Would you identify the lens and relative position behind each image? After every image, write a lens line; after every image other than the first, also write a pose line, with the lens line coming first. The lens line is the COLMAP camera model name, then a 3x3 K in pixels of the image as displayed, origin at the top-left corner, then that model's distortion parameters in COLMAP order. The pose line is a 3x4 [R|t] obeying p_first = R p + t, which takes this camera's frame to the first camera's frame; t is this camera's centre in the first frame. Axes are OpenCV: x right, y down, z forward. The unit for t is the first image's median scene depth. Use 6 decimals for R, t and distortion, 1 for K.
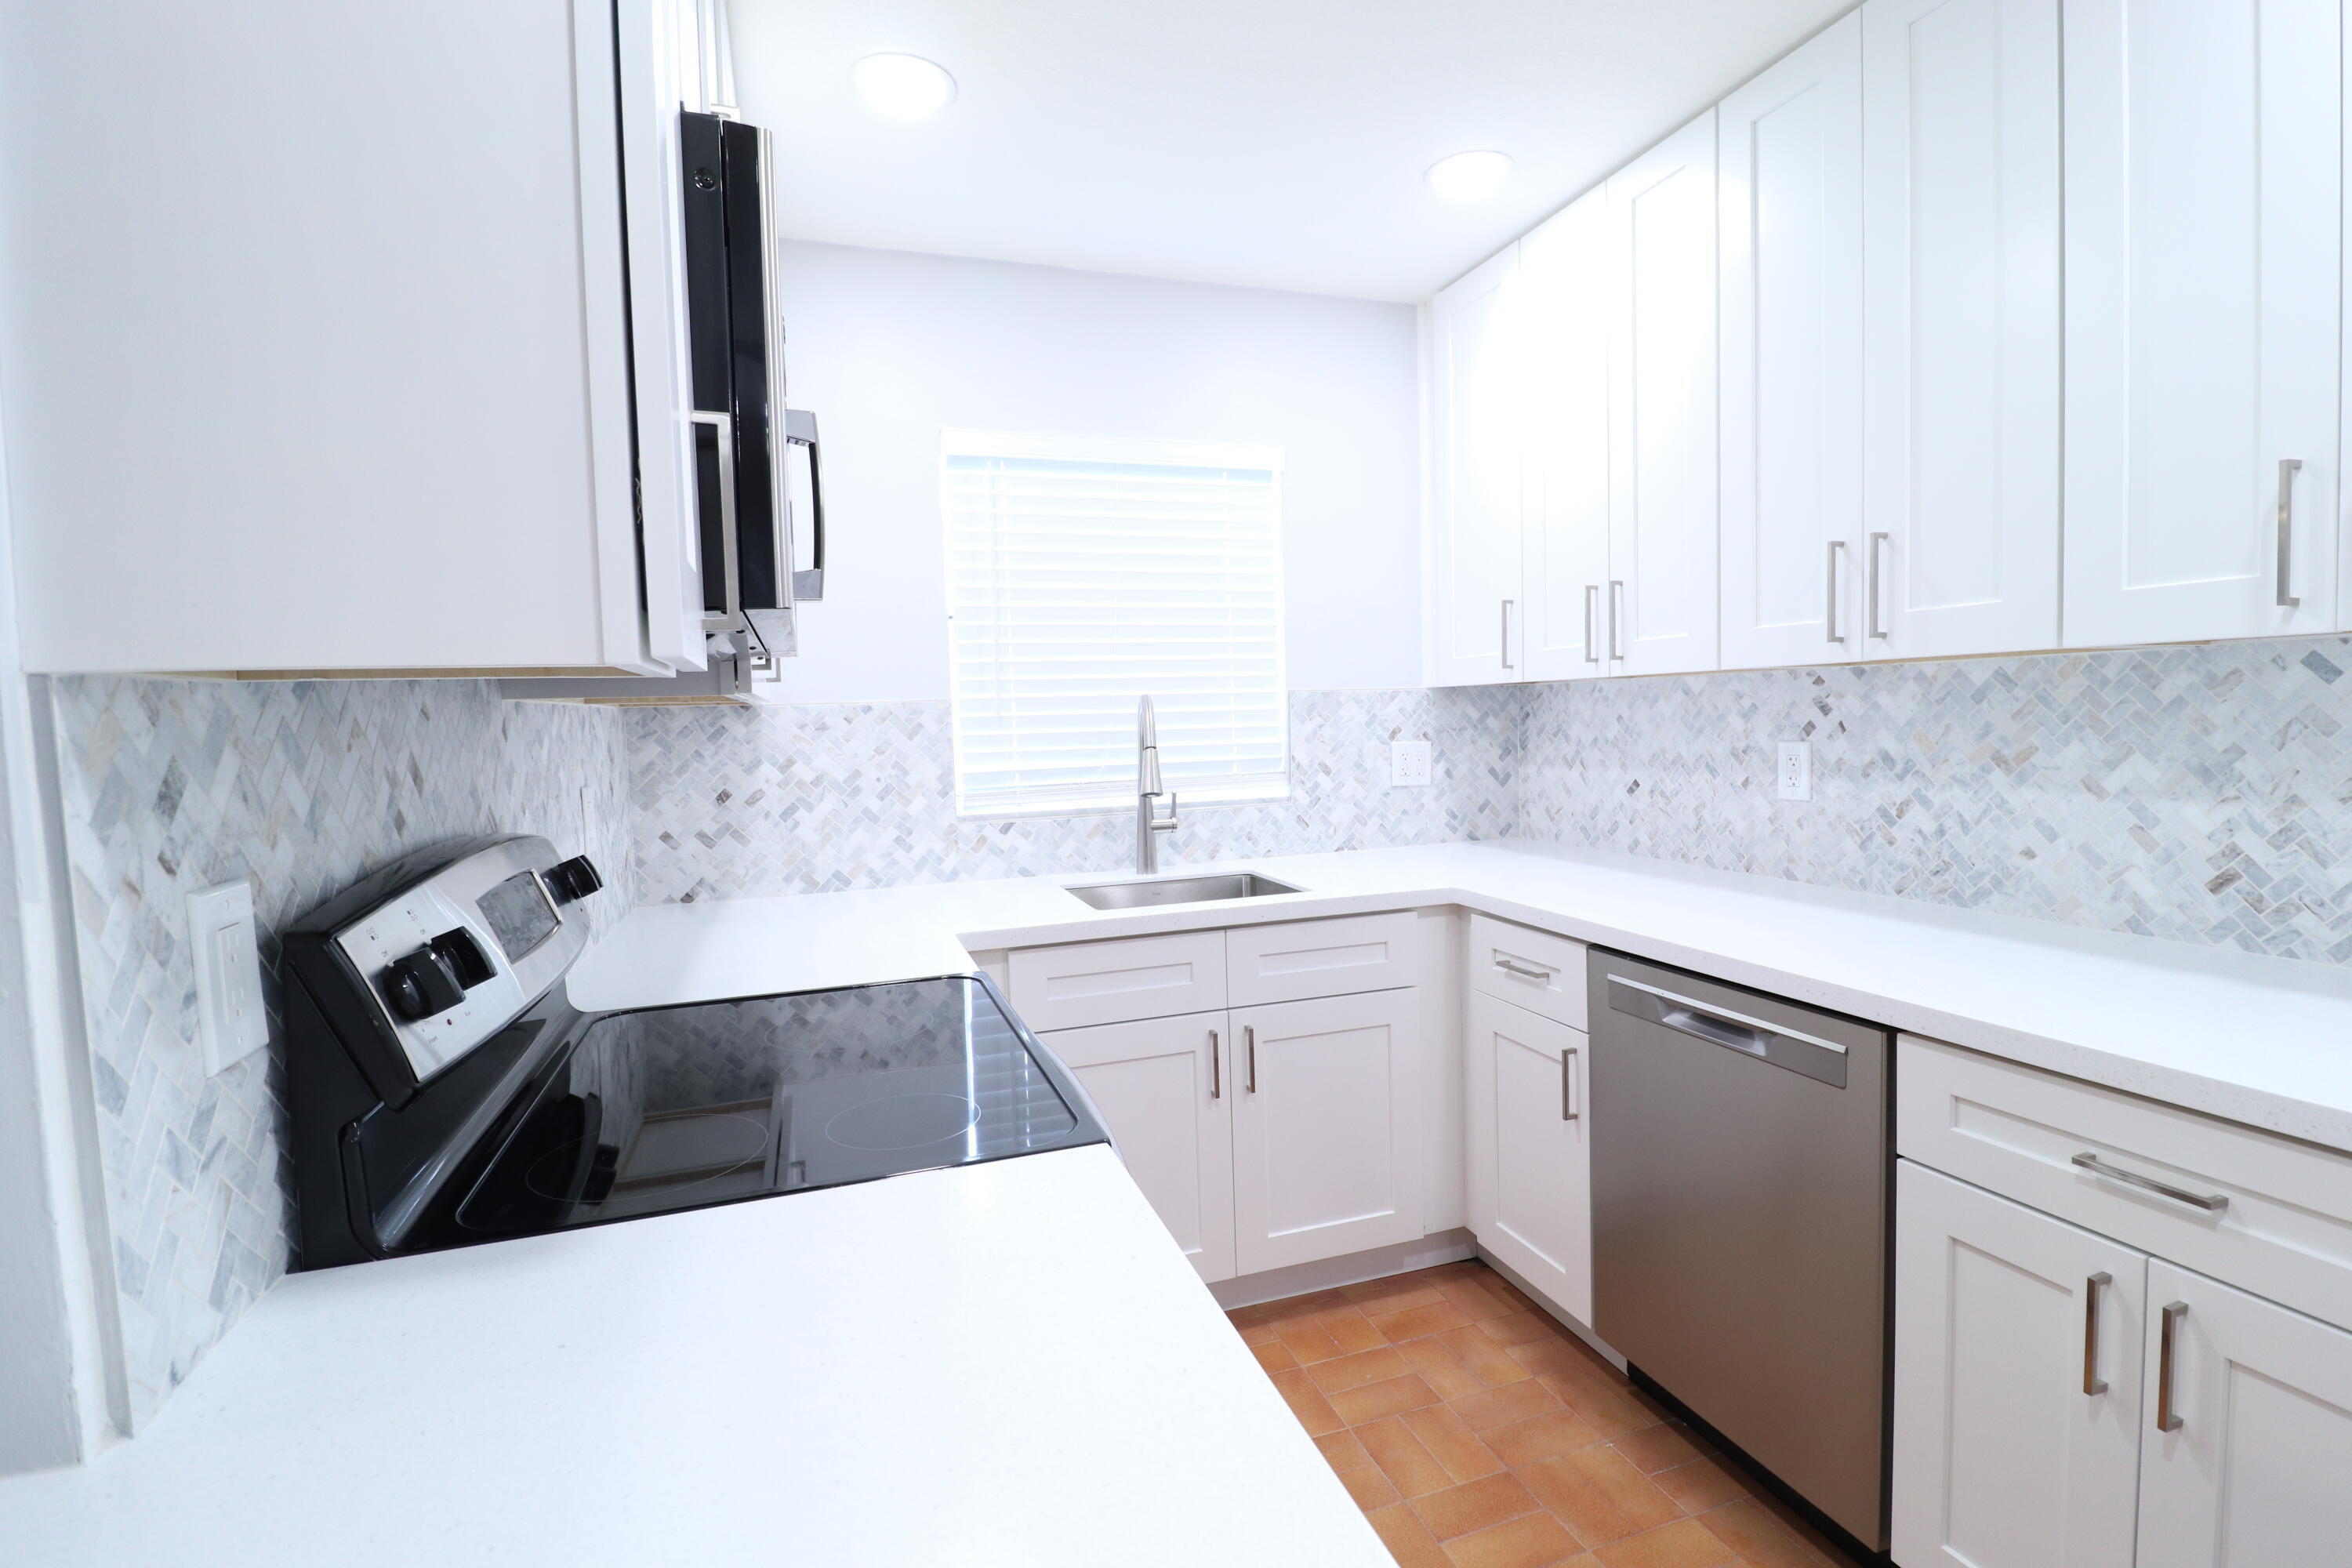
lens RADIAL K [[1091.6, 0, 1189.1], [0, 1091.6, 782.0], [0, 0, 1]] dist [-0.004046, -0.011137]
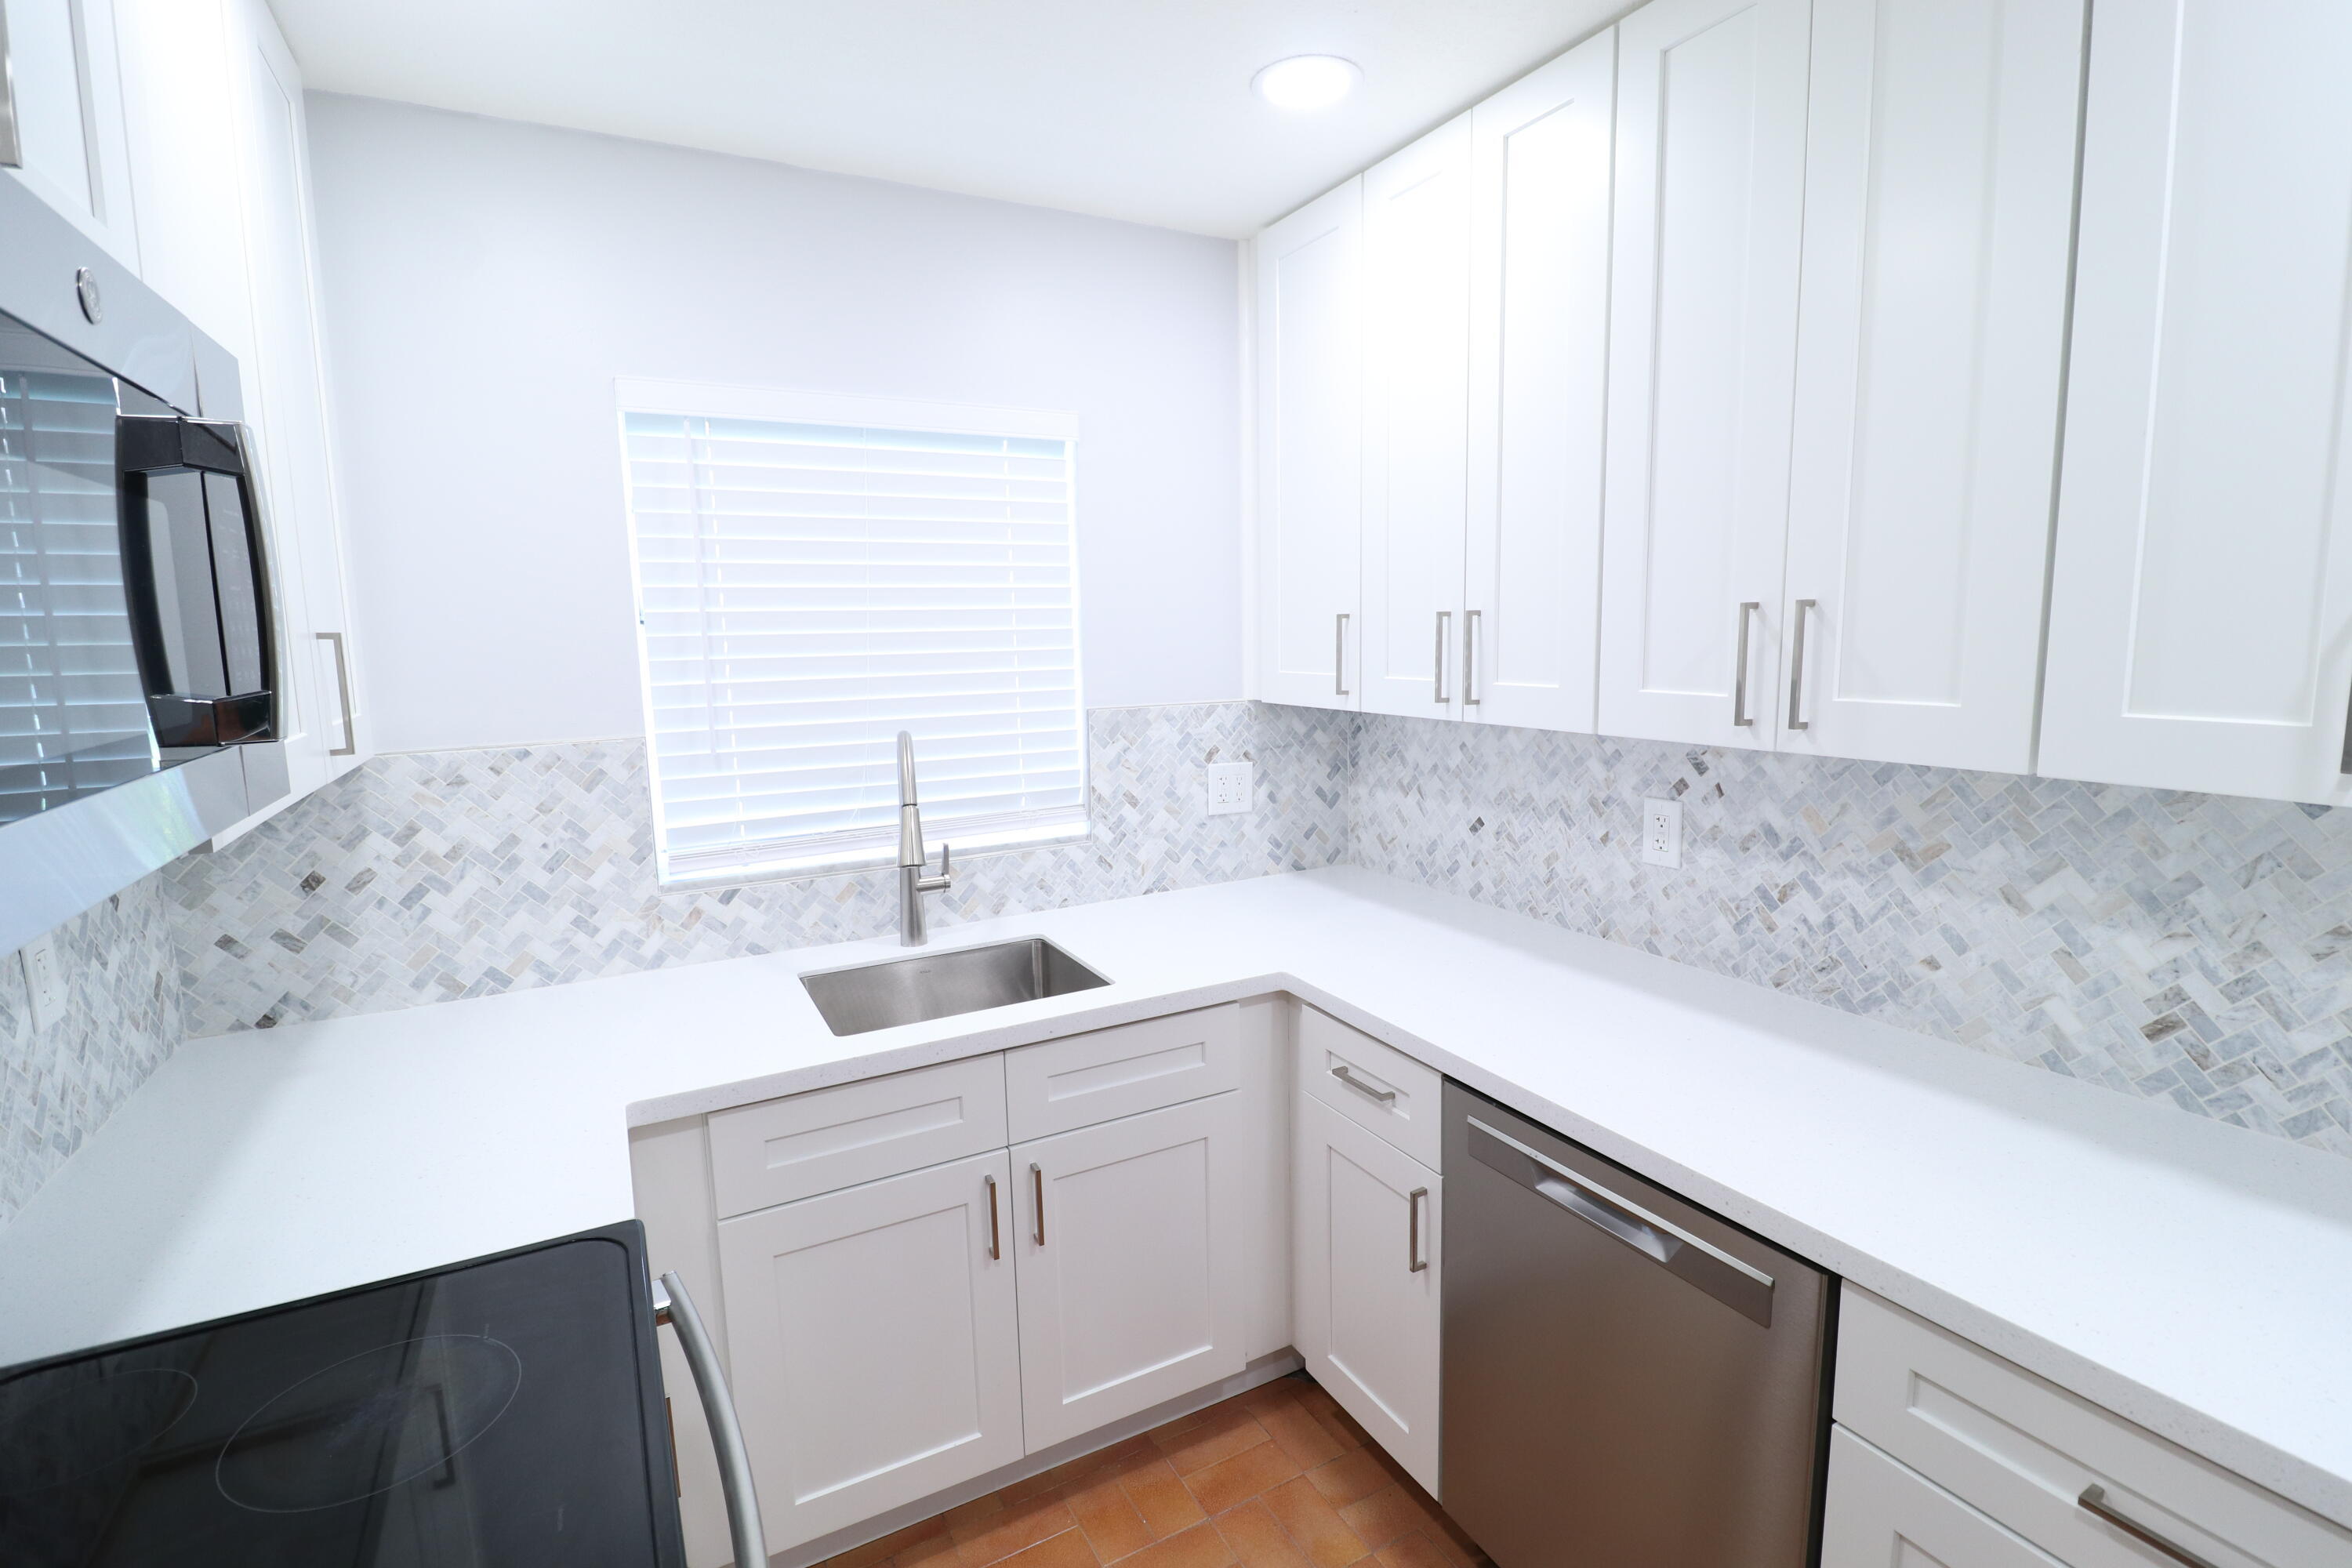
lens RADIAL K [[1091.6, 0, 1191.1], [0, 1091.6, 782.7], [0, 0, 1]] dist [-0.004046, -0.011137]
pose [[0.985407, -0.014233, 0.169618, 0.033052], [0.001171, 0.997041, 0.076860, -0.111531], [-0.170210, -0.075540, 0.982508, 0.195595]]
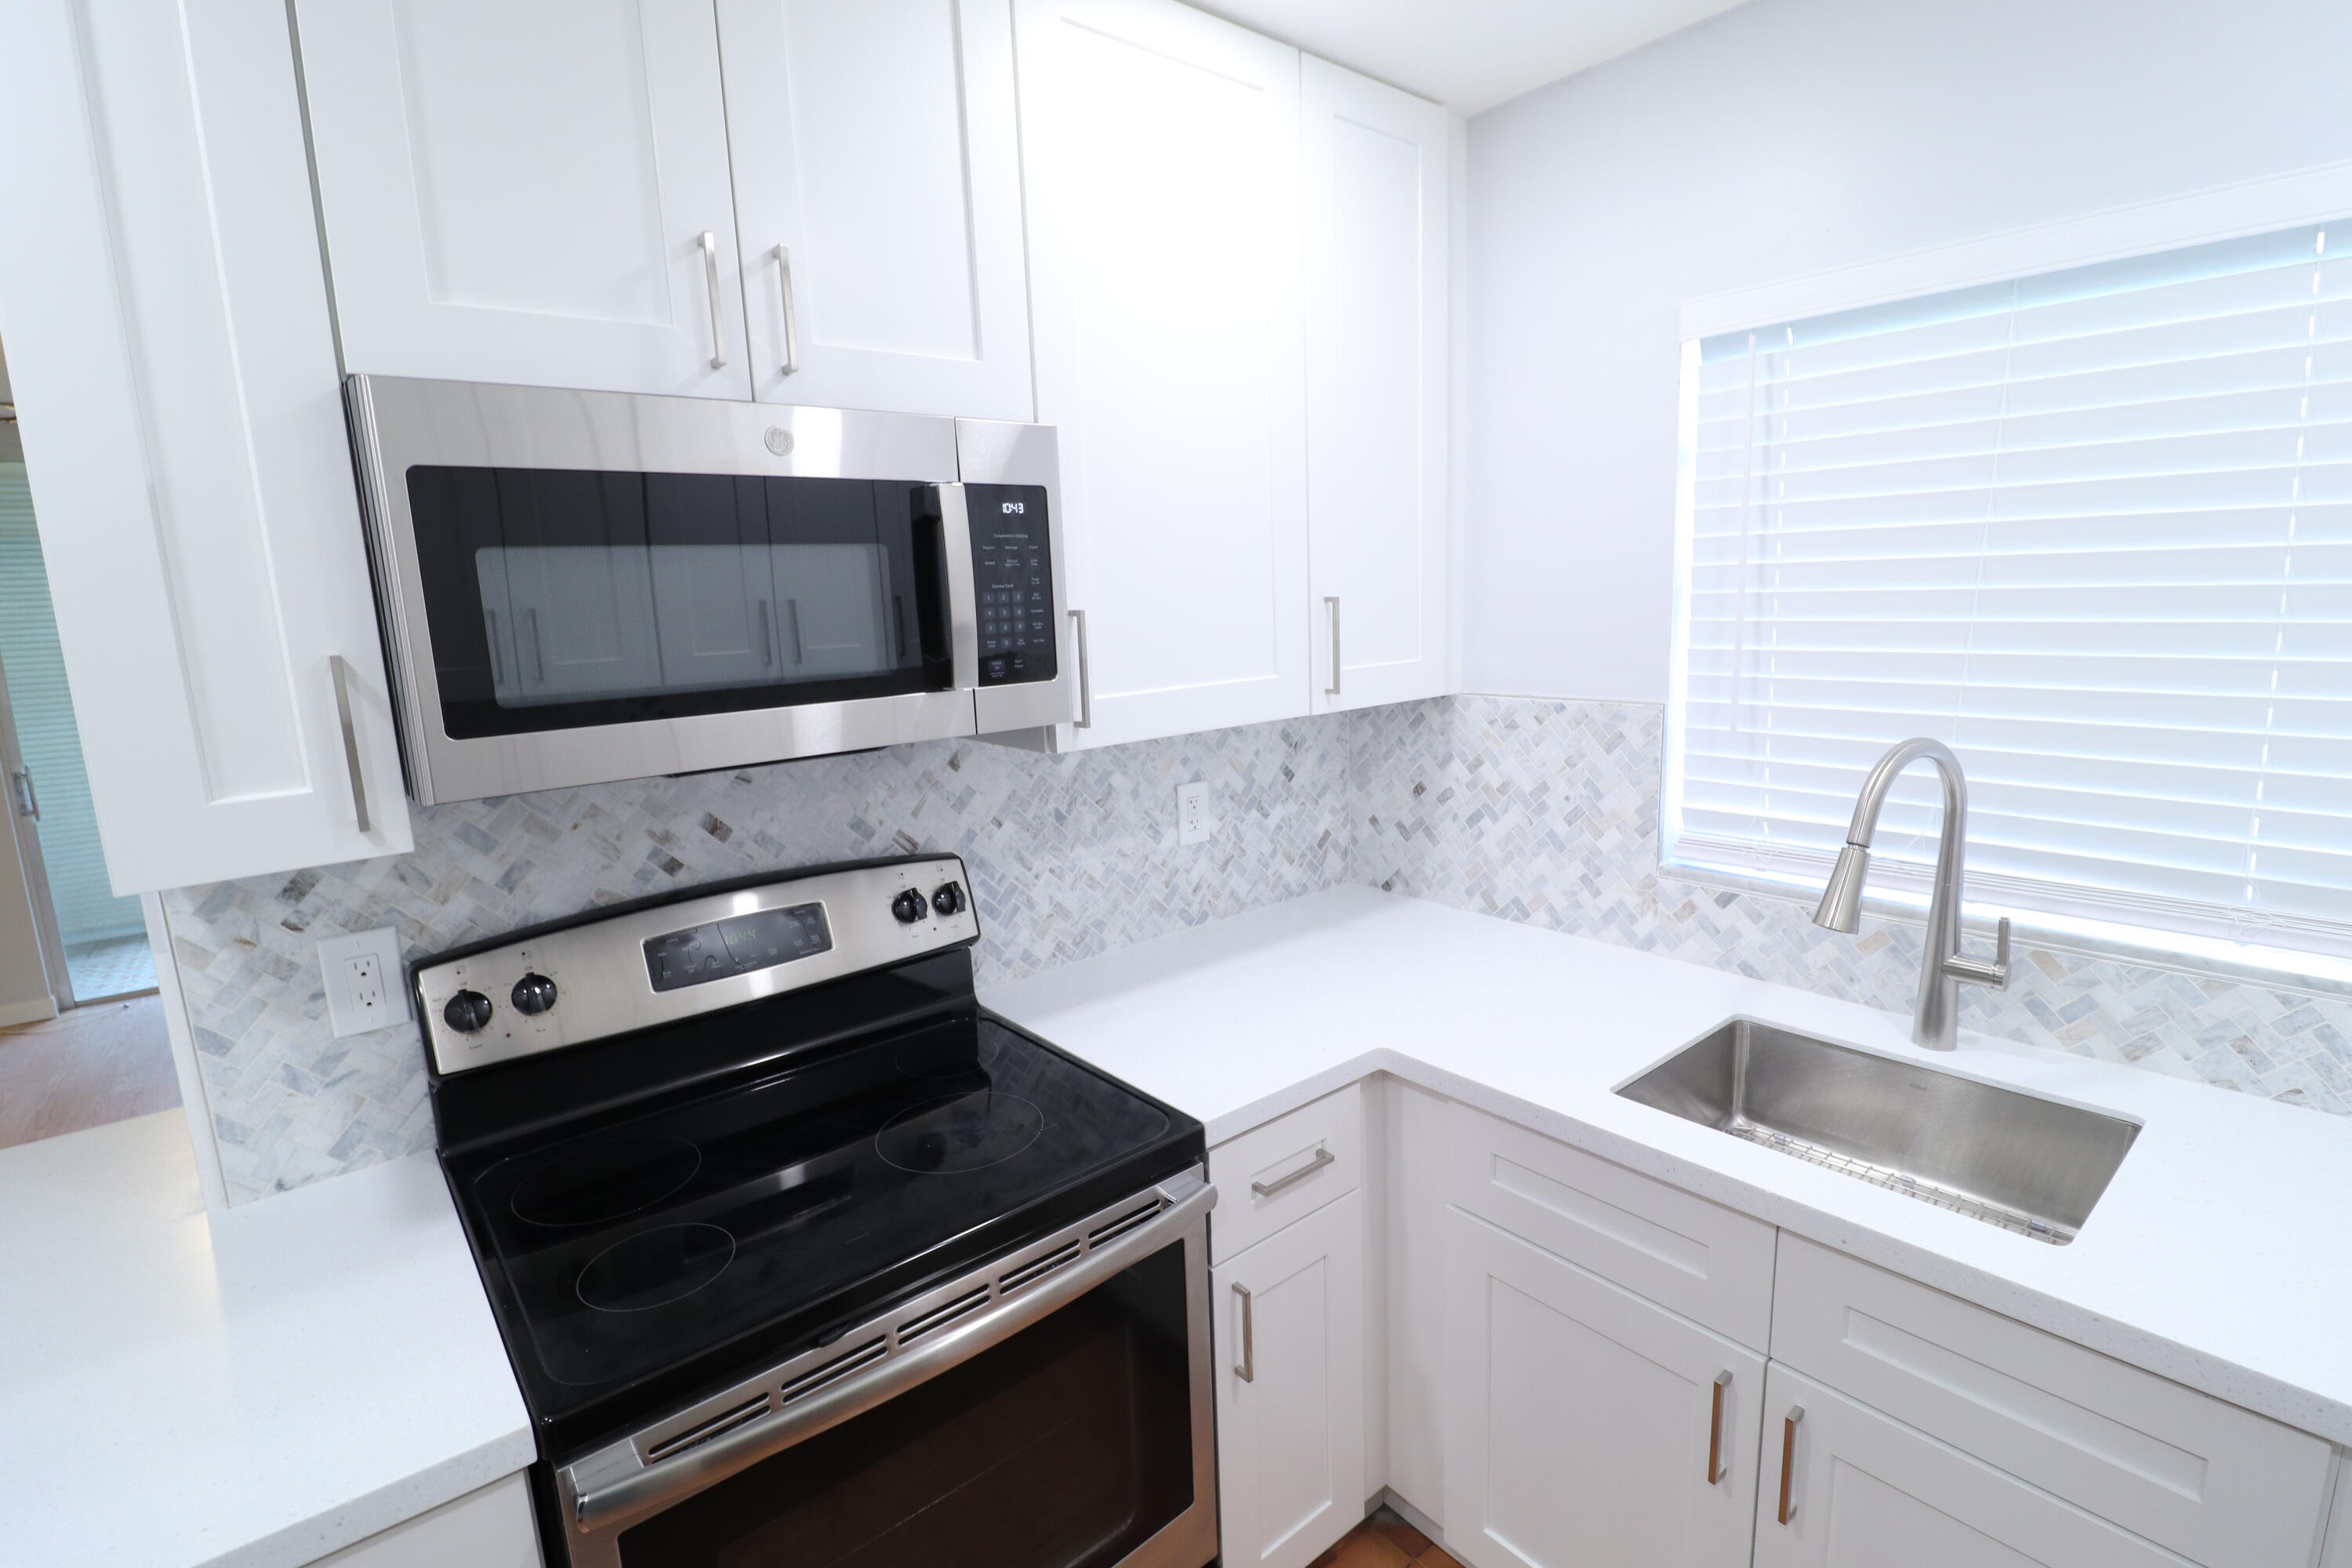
lens RADIAL K [[1091.6, 0, 1188.1], [0, 1091.6, 784.3], [0, 0, 1]] dist [-0.004046, -0.011137]
pose [[0.358975, 0.180825, -0.915663, 0.354990], [-0.033347, 0.982912, 0.181031, -0.155073], [0.932751, -0.034451, 0.358870, 0.502232]]
